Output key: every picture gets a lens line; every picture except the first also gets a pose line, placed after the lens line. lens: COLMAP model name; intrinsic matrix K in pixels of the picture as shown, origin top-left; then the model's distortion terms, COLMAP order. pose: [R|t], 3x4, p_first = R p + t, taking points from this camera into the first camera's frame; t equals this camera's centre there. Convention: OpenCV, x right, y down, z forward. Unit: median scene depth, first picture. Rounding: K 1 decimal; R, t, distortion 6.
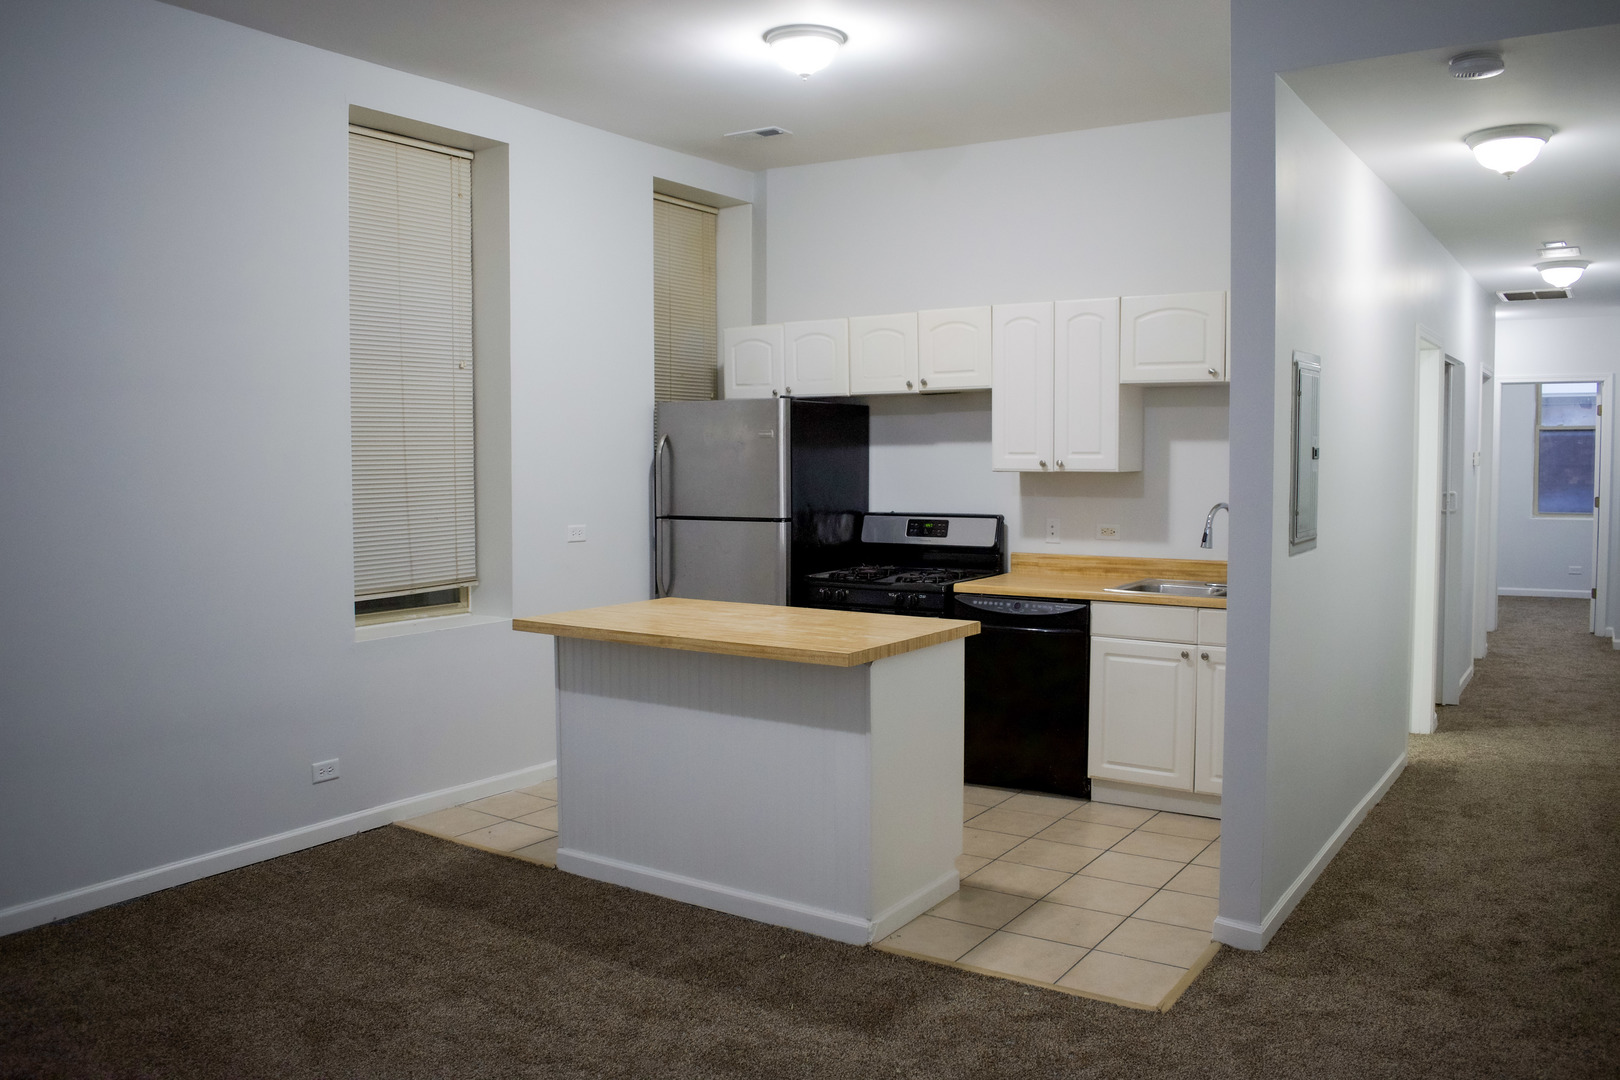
lens RADIAL K [[1261.8, 0, 809.5], [0, 1261.8, 534.0], [0, 0, 1]] dist [-0.077646, -0.000394]
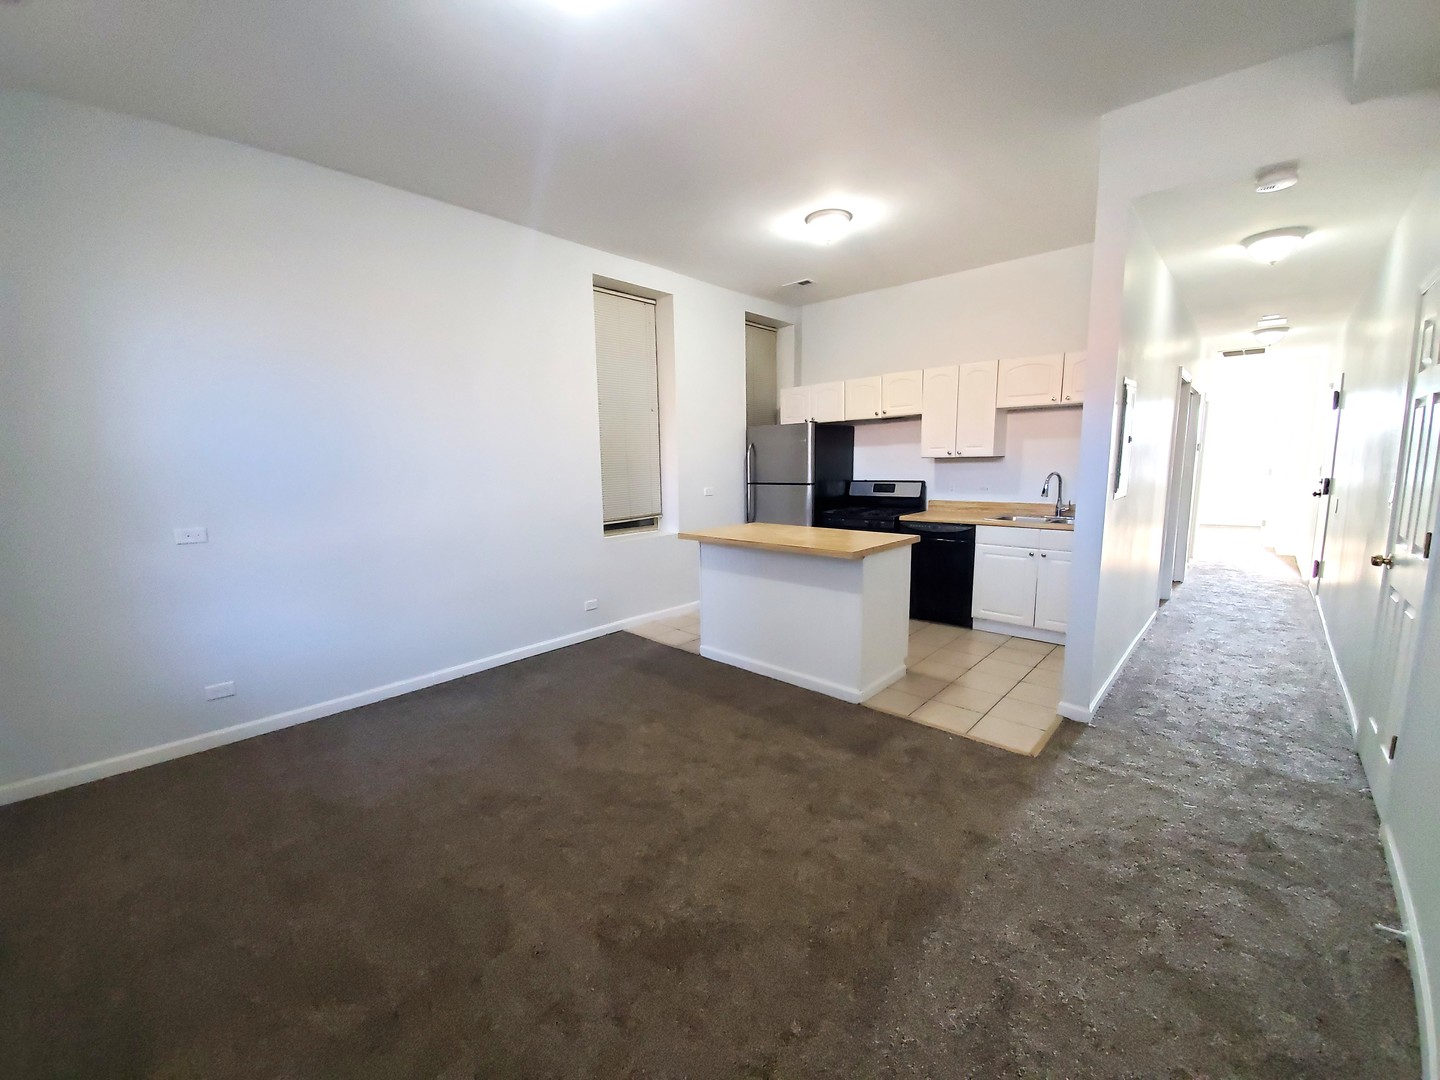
lens RADIAL K [[568.9, 0, 714.7], [0, 568.9, 542.5], [0, 0, 1]] dist [0.000870, 0.000038]
pose [[0.985226, 0.008043, -0.171073, -0.017410], [0.006272, 0.996532, 0.082972, 0.005925], [0.171147, -0.082819, 0.981759, 0.088364]]
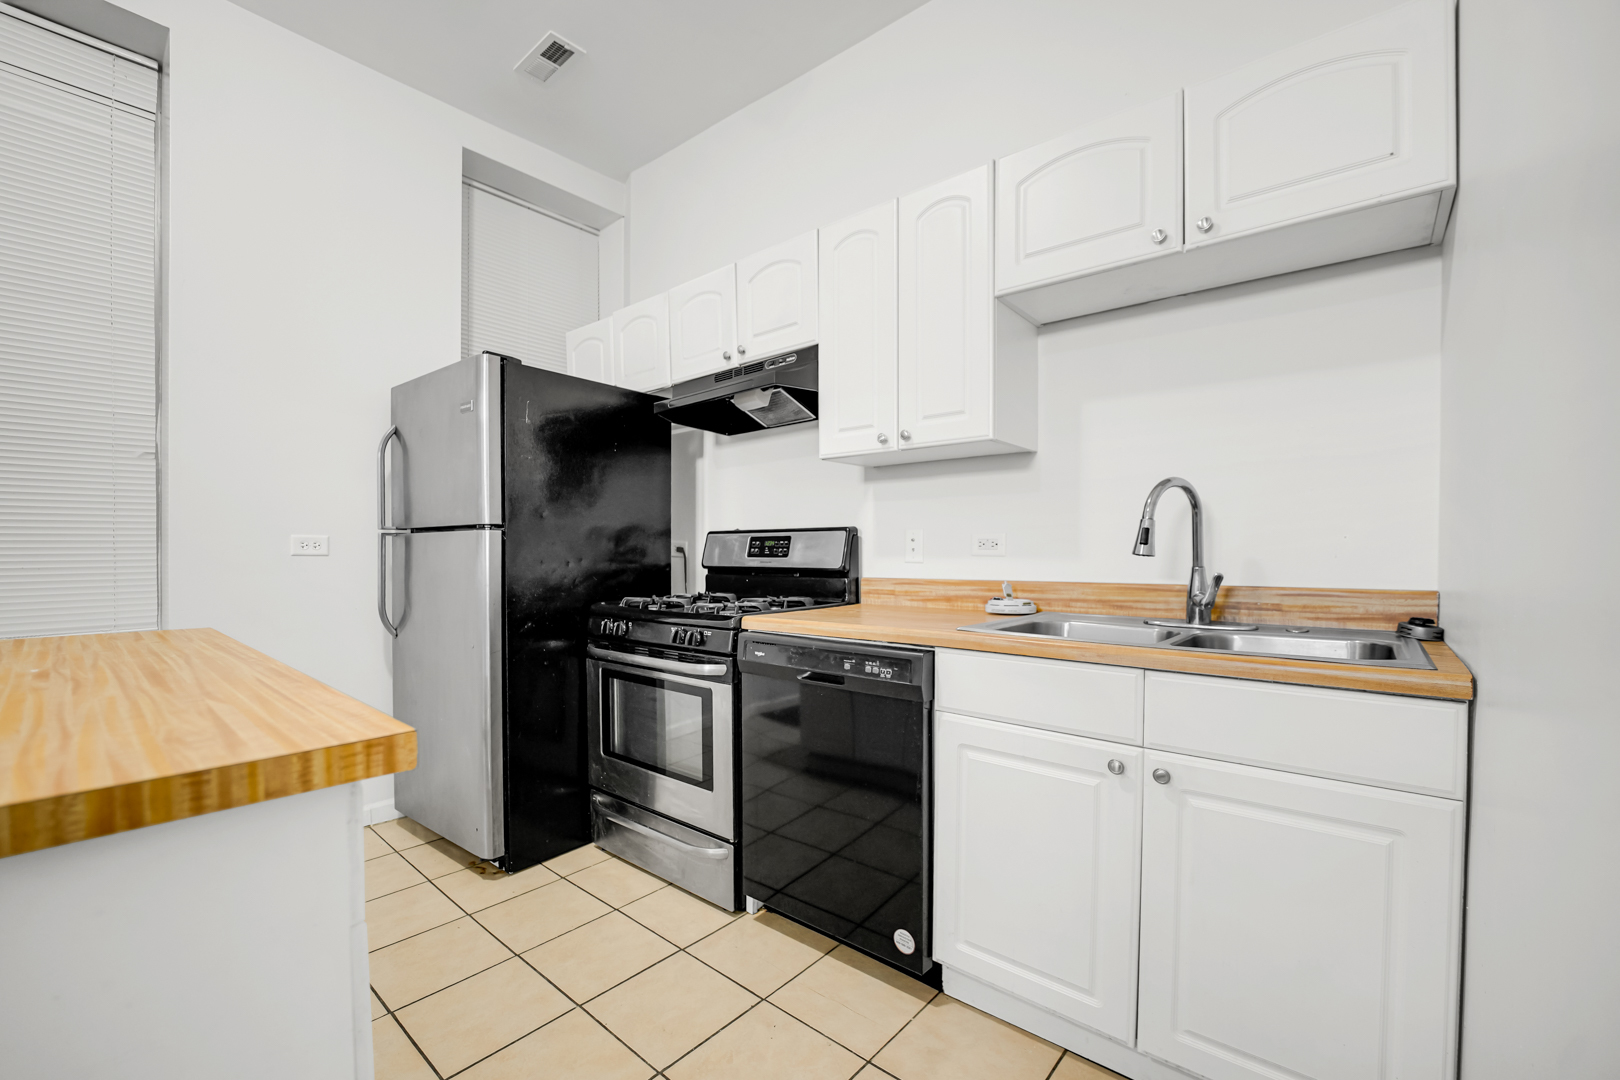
lens RADIAL K [[667.2, 0, 809.1], [0, 667.2, 547.3], [0, 0, 1]] dist [-0.000889, -0.000050]
pose [[0.994842, 0.011906, -0.100732, 0.196003], [-0.018918, 0.997441, -0.068950, 0.030034], [0.099653, 0.070501, 0.992521, 0.688361]]
